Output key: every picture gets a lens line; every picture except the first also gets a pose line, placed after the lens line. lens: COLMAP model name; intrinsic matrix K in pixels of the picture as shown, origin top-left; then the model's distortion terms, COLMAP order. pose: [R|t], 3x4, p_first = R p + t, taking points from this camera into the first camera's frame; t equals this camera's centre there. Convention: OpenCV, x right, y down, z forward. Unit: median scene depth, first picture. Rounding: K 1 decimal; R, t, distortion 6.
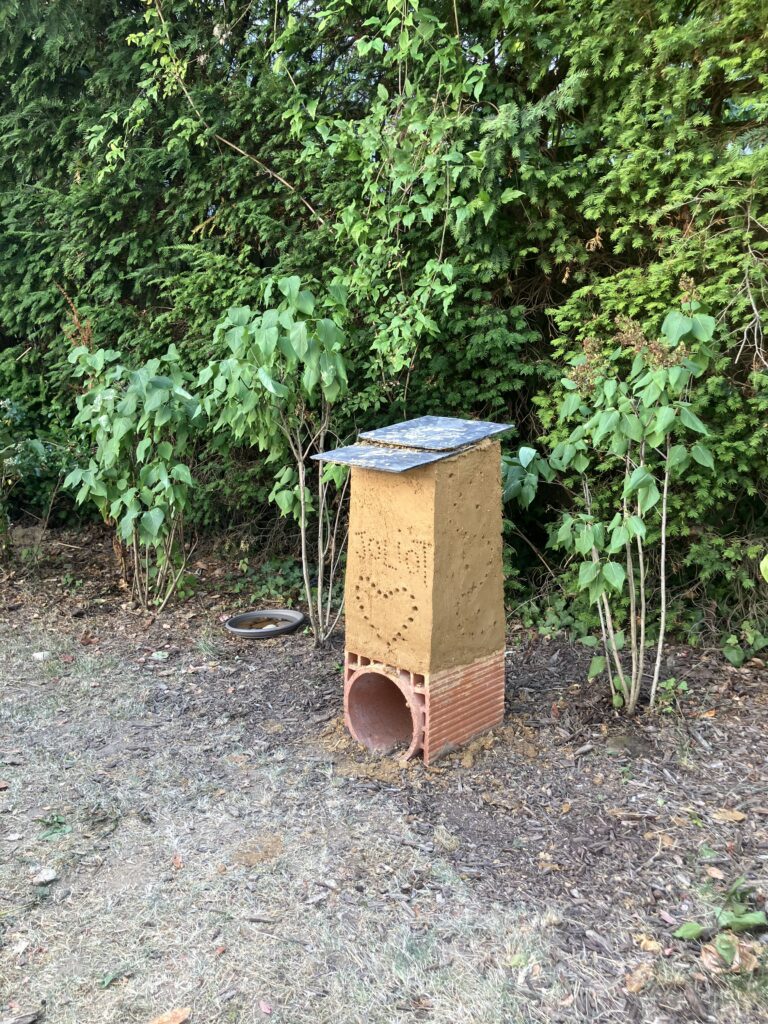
lens RADIAL K [[845.0, 0, 385.4], [0, 845.0, 517.1], [0, 0, 1]] dist [0.002411, -0.001869]
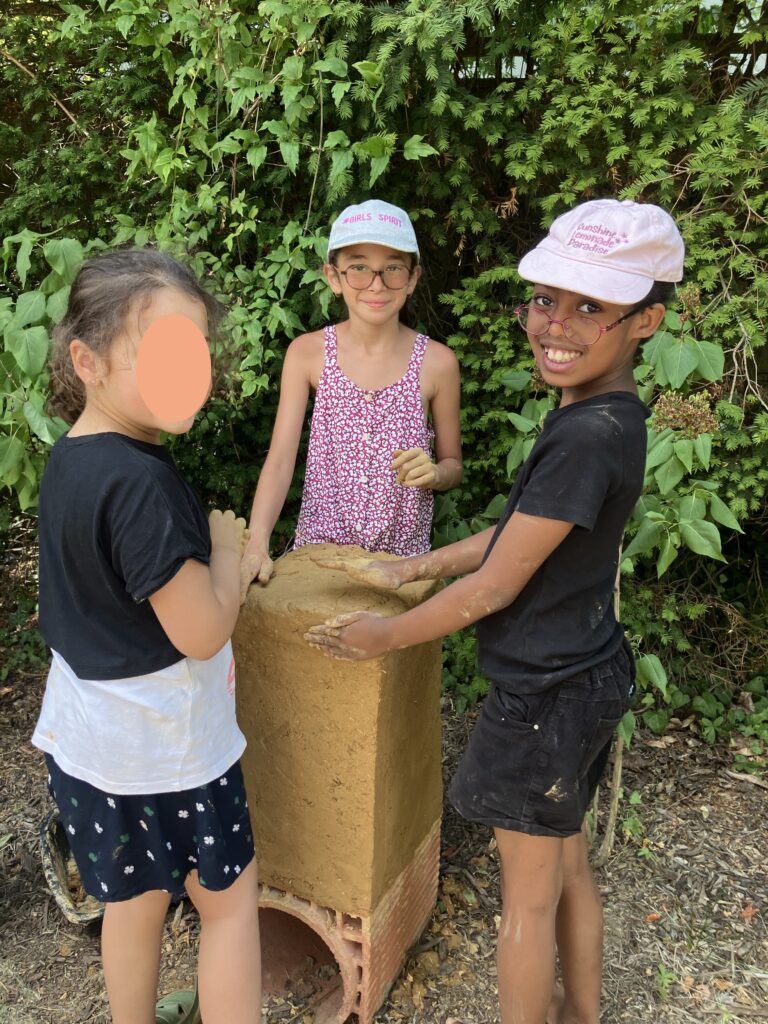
lens RADIAL K [[845.0, 0, 386.8], [0, 845.0, 501.3], [0, 0, 1]] dist [0.002411, -0.001869]
pose [[0.945231, -0.059545, 0.320925, -0.100471], [0.025229, 0.993606, 0.110050, -0.160736], [-0.325426, -0.095926, 0.940689, 0.336968]]
